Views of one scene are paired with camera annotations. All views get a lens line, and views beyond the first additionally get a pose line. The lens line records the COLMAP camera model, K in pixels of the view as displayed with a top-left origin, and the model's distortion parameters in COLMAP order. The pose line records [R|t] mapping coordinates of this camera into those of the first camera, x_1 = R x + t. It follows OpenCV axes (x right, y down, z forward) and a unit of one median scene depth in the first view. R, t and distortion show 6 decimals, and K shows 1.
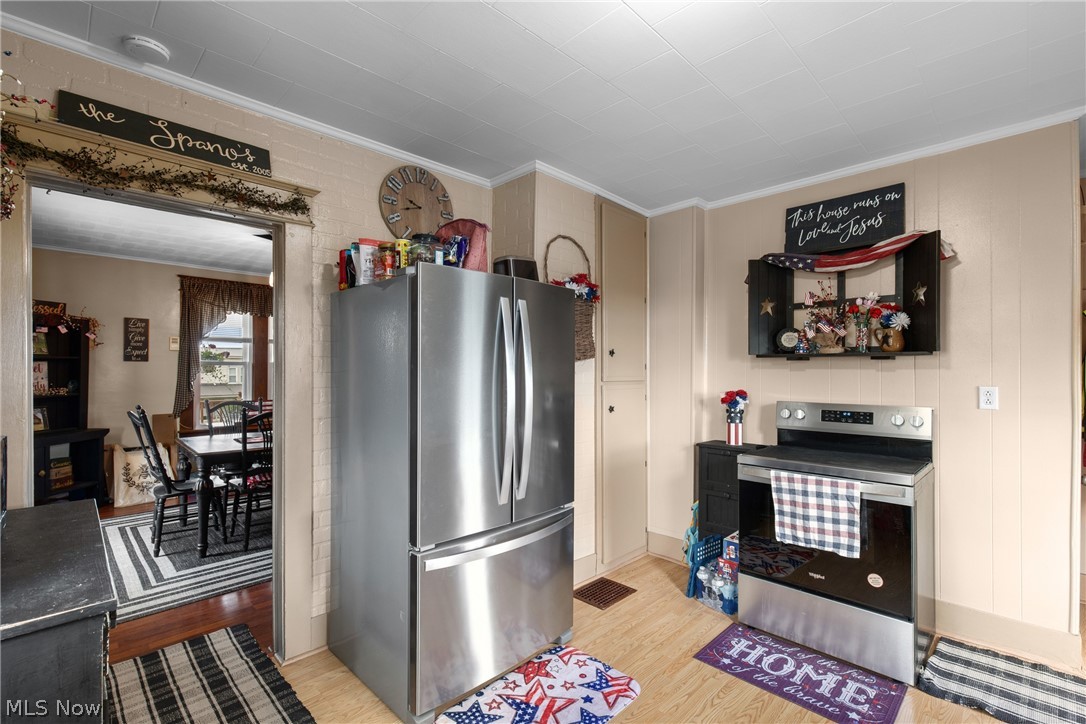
lens RADIAL K [[490.1, 0, 540.2], [0, 490.1, 369.9], [0, 0, 1]] dist [-0.000829, -0.000153]
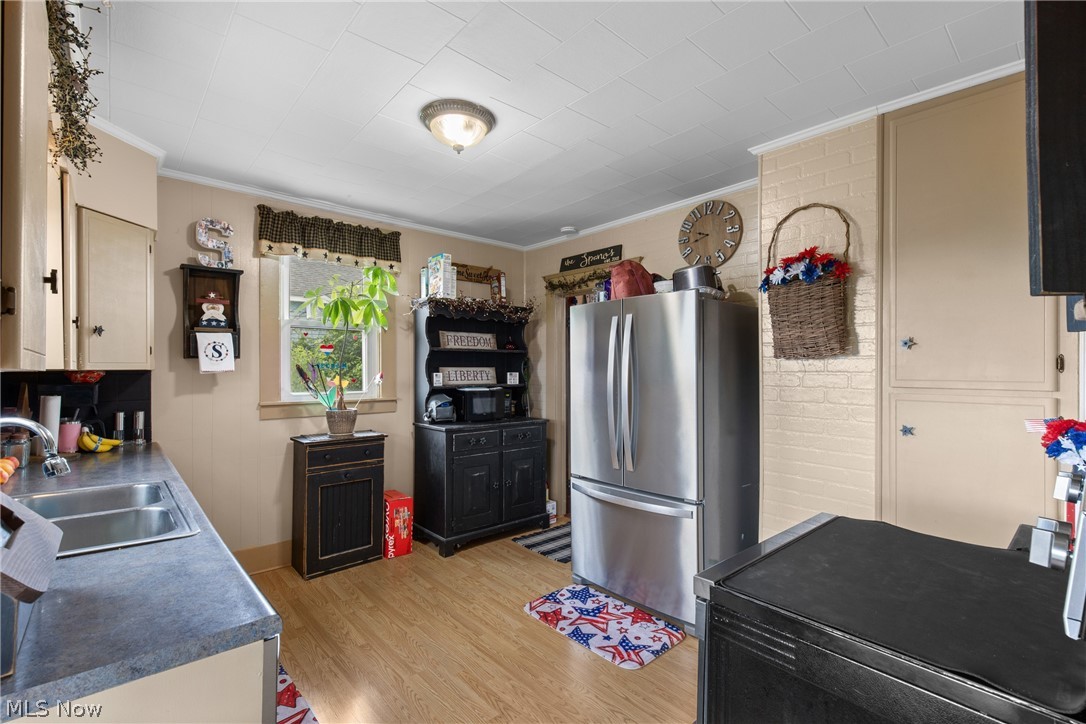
lens RADIAL K [[490.1, 0, 540.4], [0, 490.1, 365.8], [0, 0, 1]] dist [-0.000829, -0.000153]
pose [[-0.069418, -0.004848, -0.997576, 1.343175], [0.003385, 0.999981, -0.005095, -0.006187], [0.997582, -0.003731, -0.069400, 0.921378]]
